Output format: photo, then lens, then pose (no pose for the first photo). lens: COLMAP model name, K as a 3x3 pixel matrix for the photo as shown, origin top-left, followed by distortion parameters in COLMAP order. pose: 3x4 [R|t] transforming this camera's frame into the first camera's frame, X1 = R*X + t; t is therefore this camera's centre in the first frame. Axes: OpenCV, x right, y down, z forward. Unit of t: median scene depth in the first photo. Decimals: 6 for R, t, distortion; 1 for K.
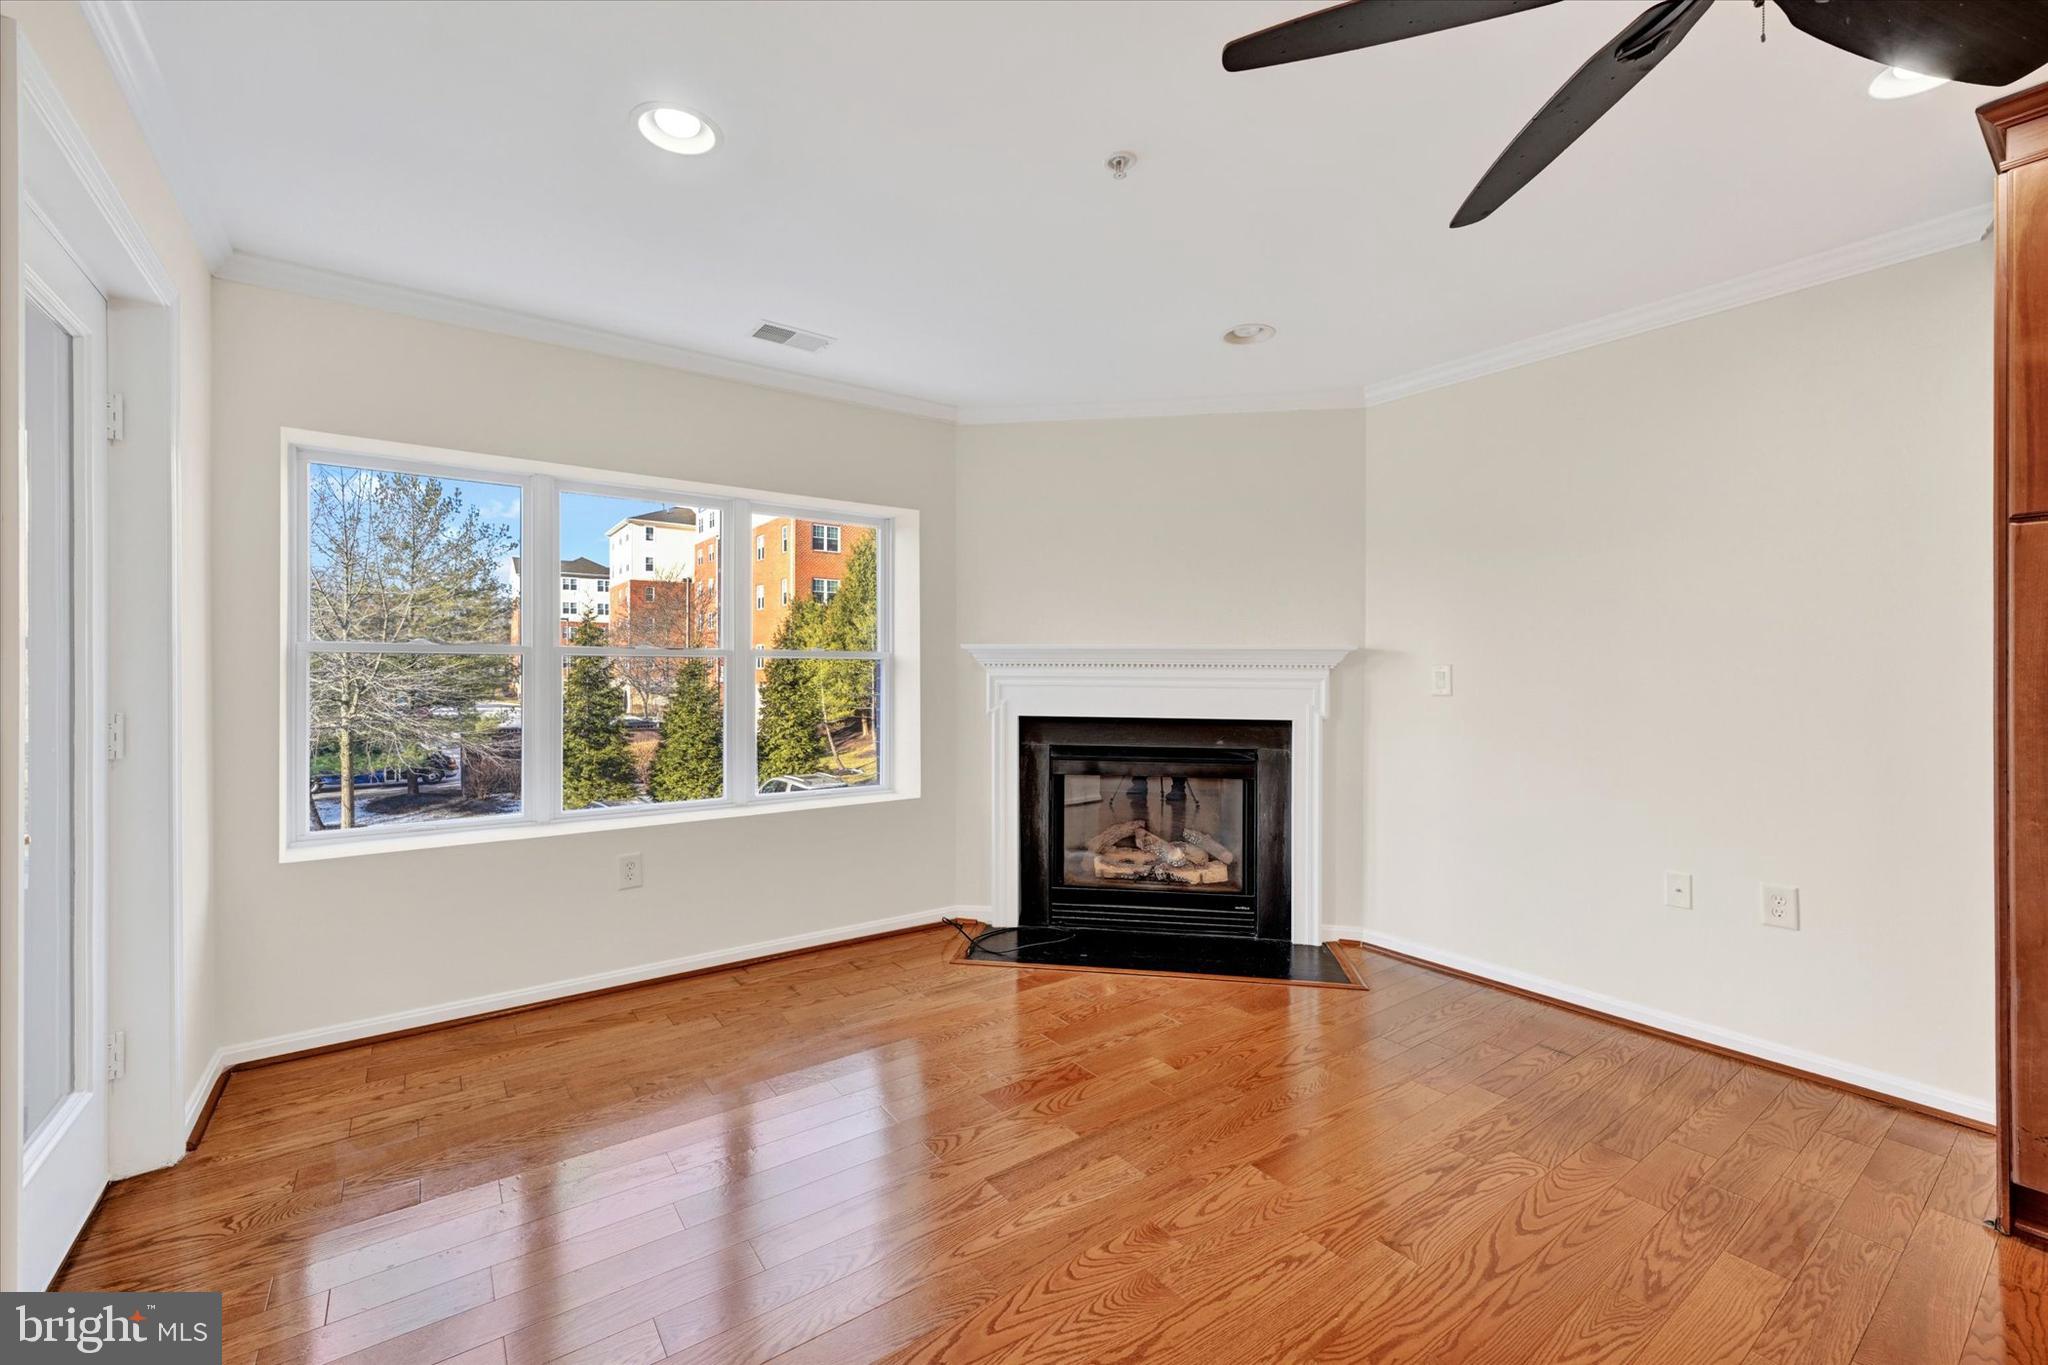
lens RADIAL K [[832.9, 0, 1021.5], [0, 832.9, 669.3], [0, 0, 1]] dist [0.000228, 0.000634]
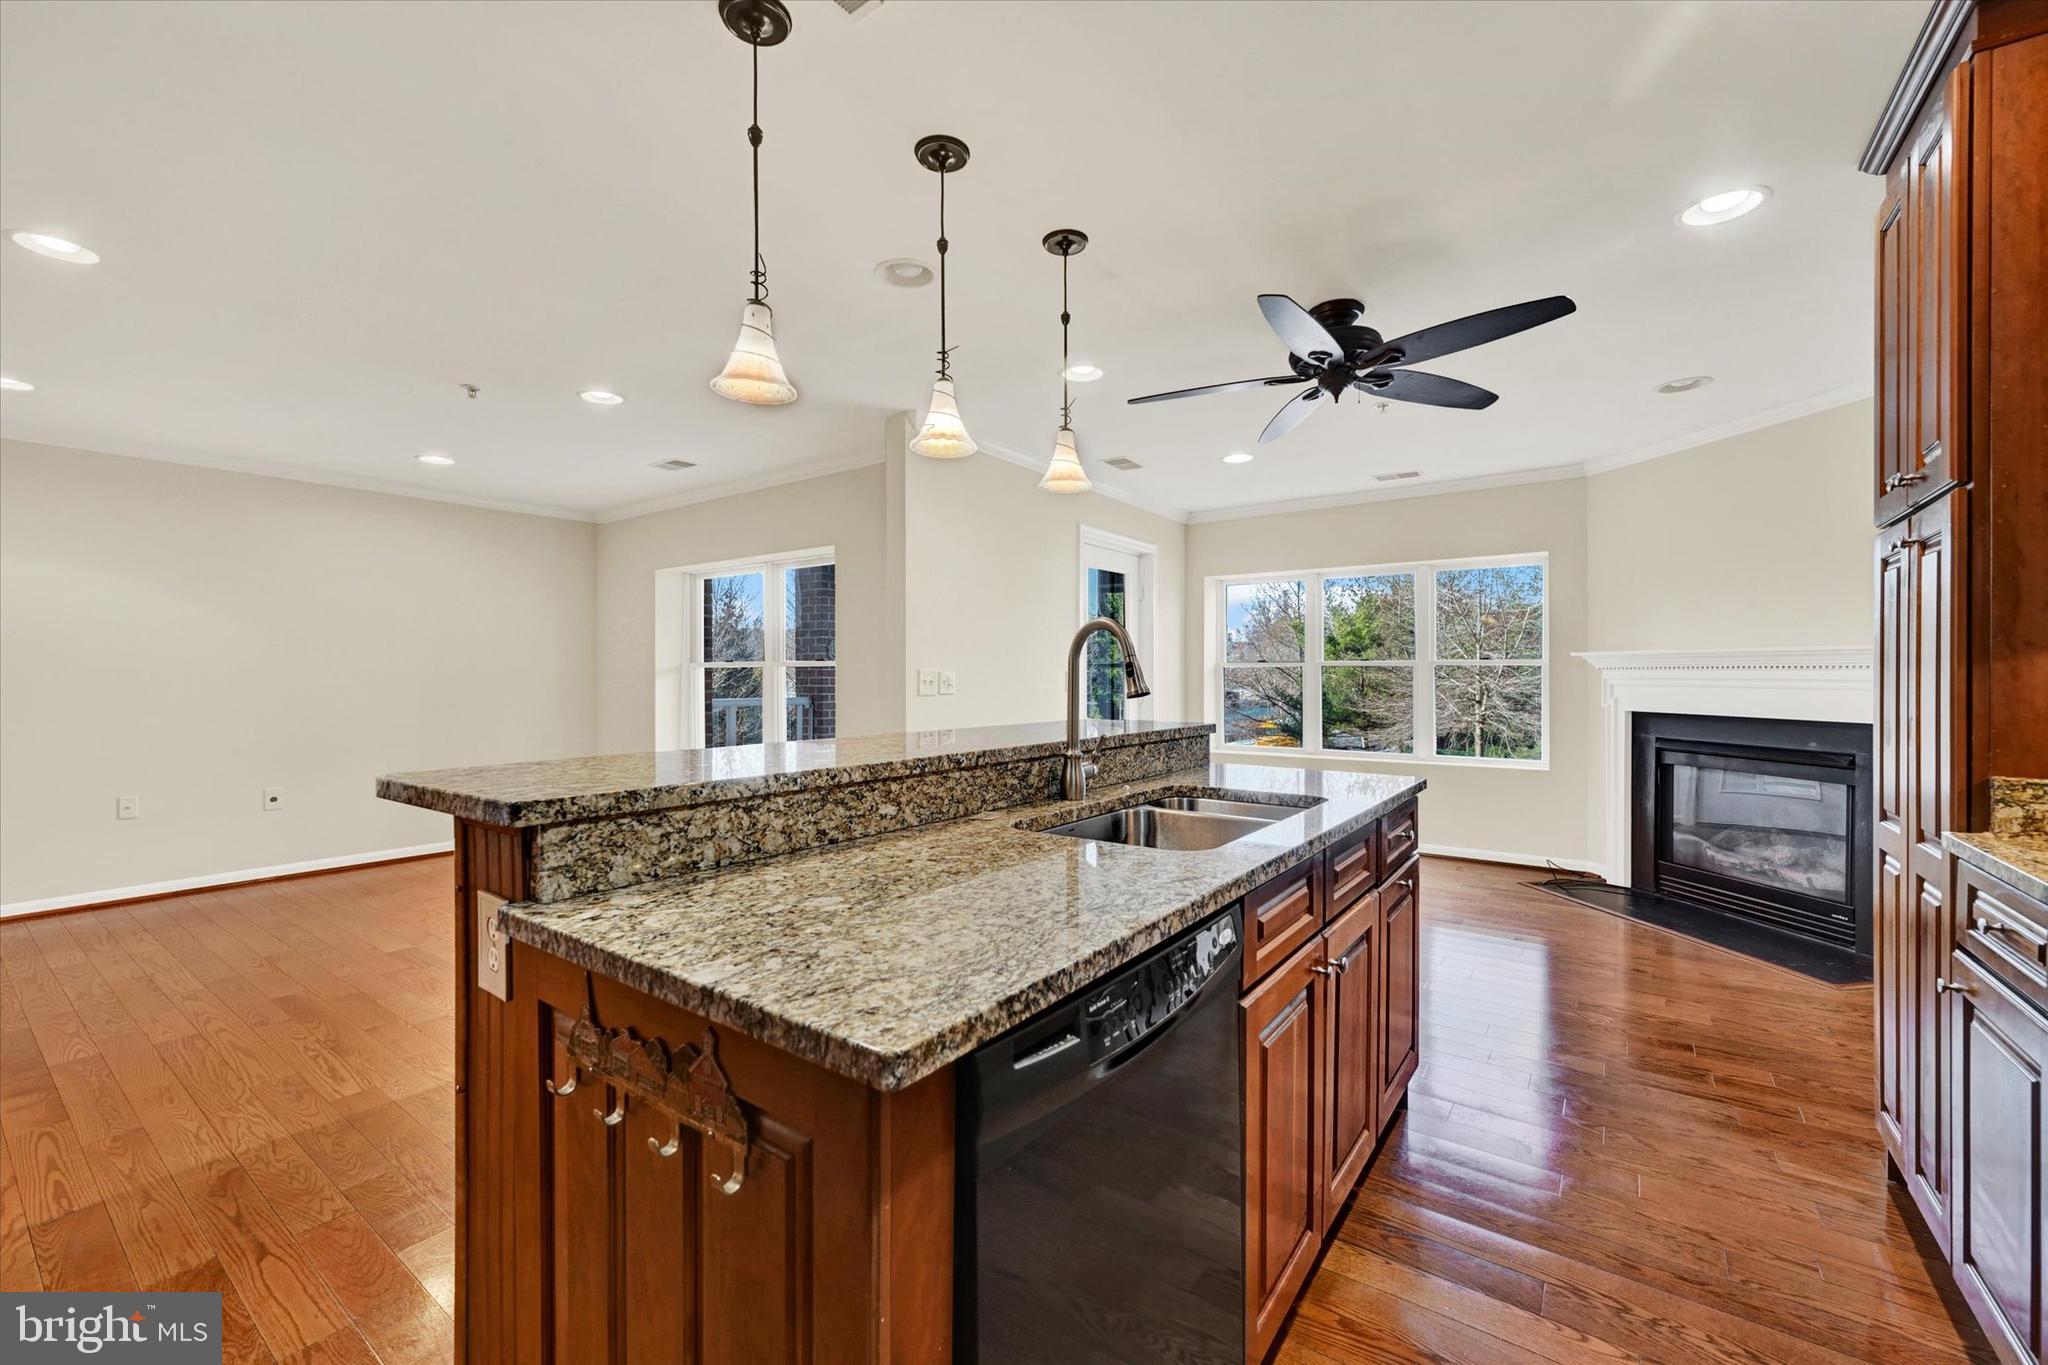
lens RADIAL K [[832.9, 0, 1017.6], [0, 832.9, 674.7], [0, 0, 1]] dist [0.000228, 0.000634]
pose [[0.297522, -0.006924, -0.954690, 0.888170], [0.006216, 0.999967, -0.005315, 0.005105], [0.954695, -0.004353, 0.297555, -0.194005]]
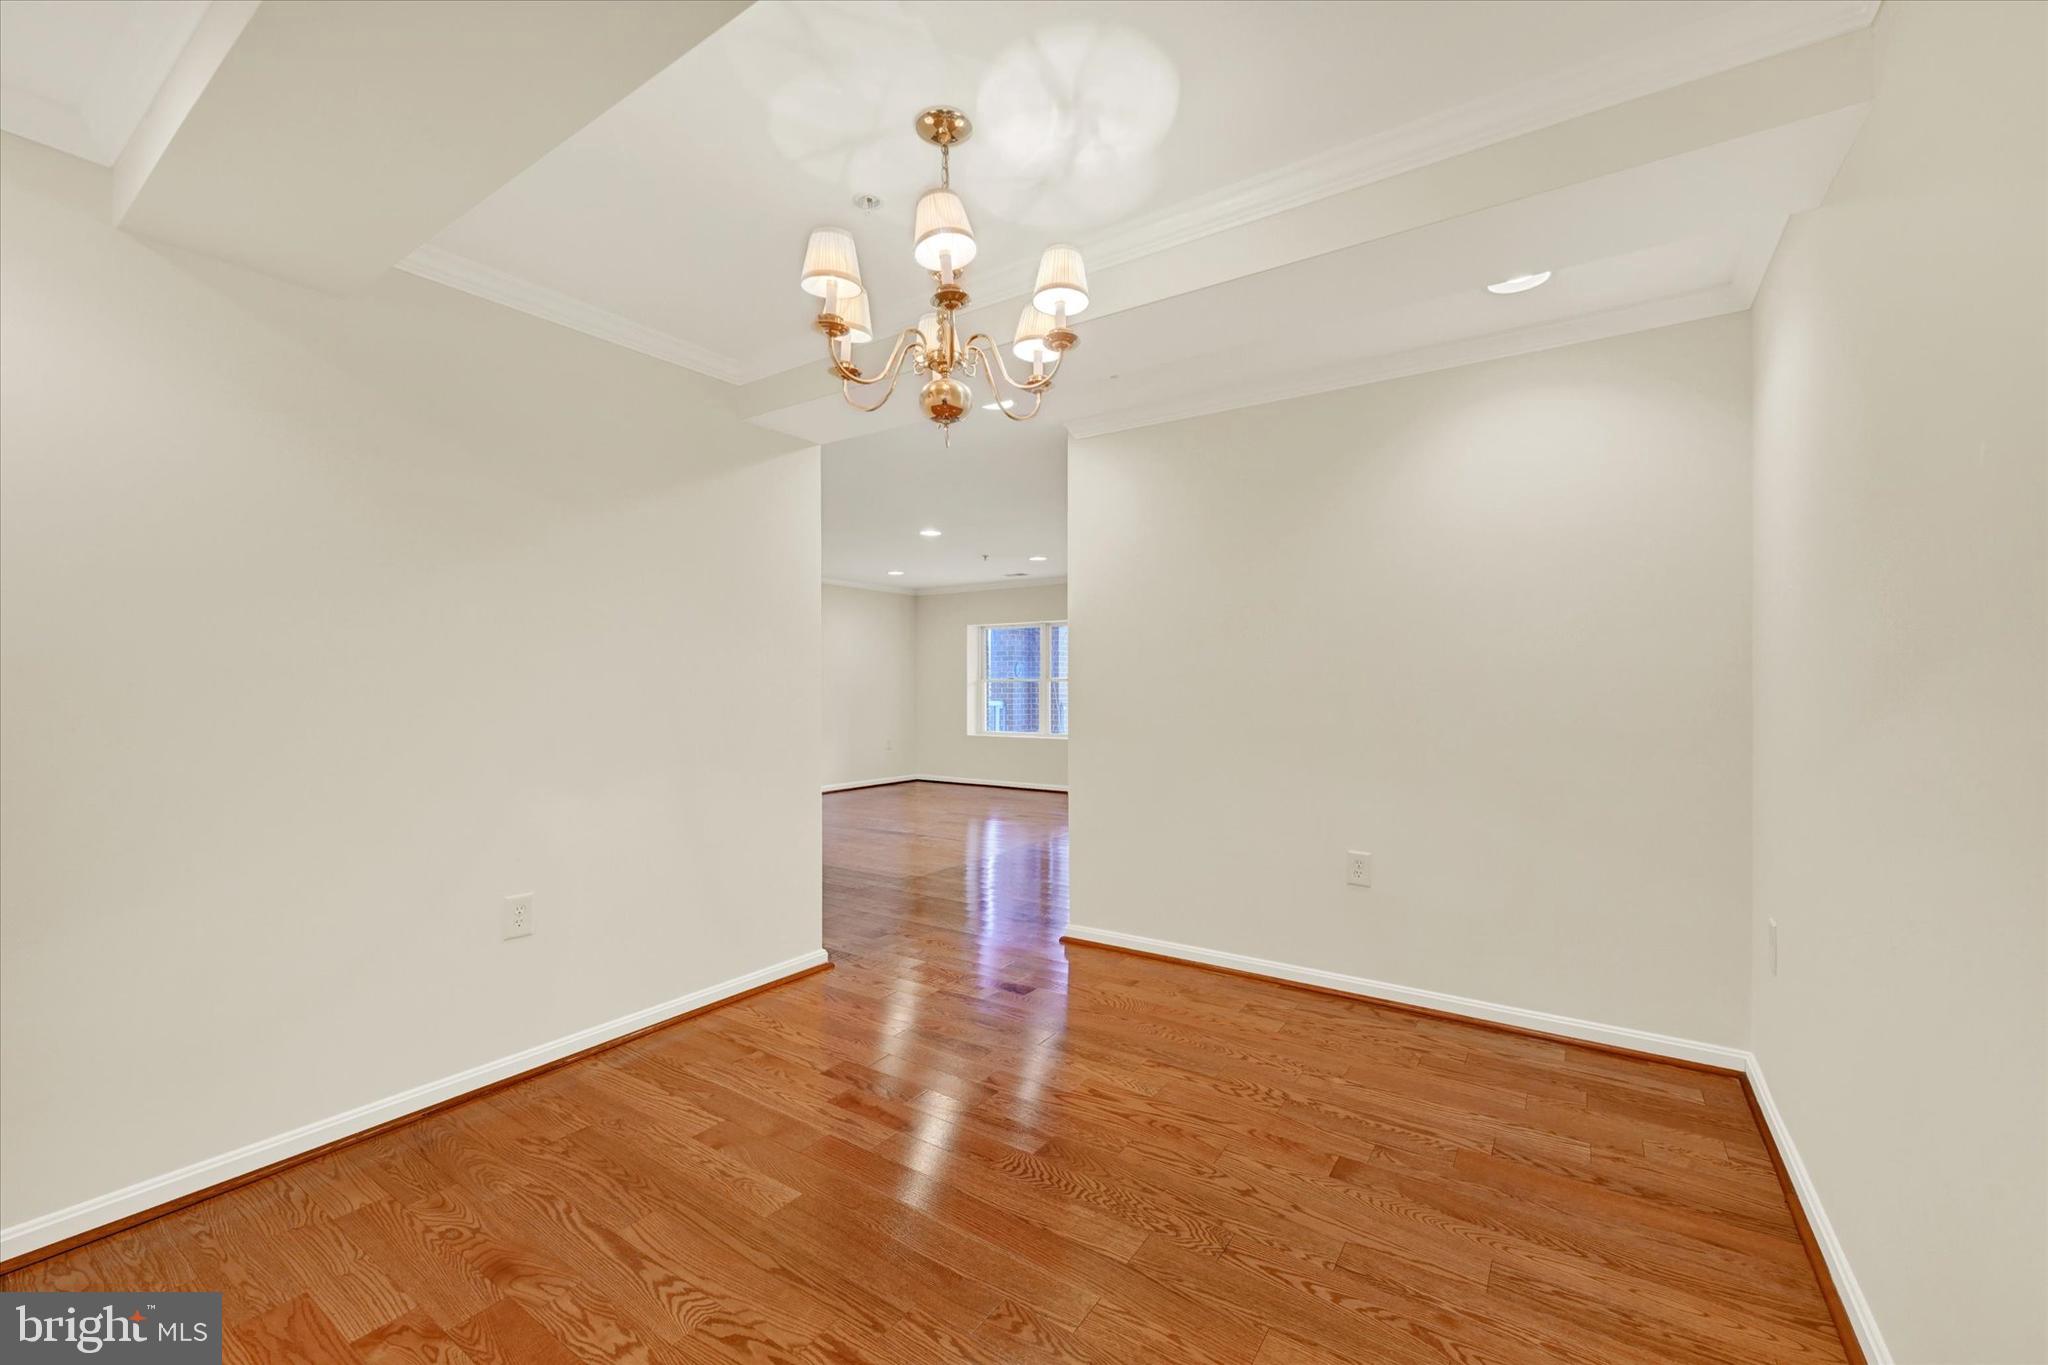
lens RADIAL K [[832.9, 0, 1015.8], [0, 832.9, 681.7], [0, 0, 1]] dist [0.000228, 0.000634]
pose [[0.329072, -0.012923, -0.944216, 1.783016], [0.011009, 0.999891, -0.009848, 0.007183], [0.944241, -0.007154, 0.329178, -1.110670]]
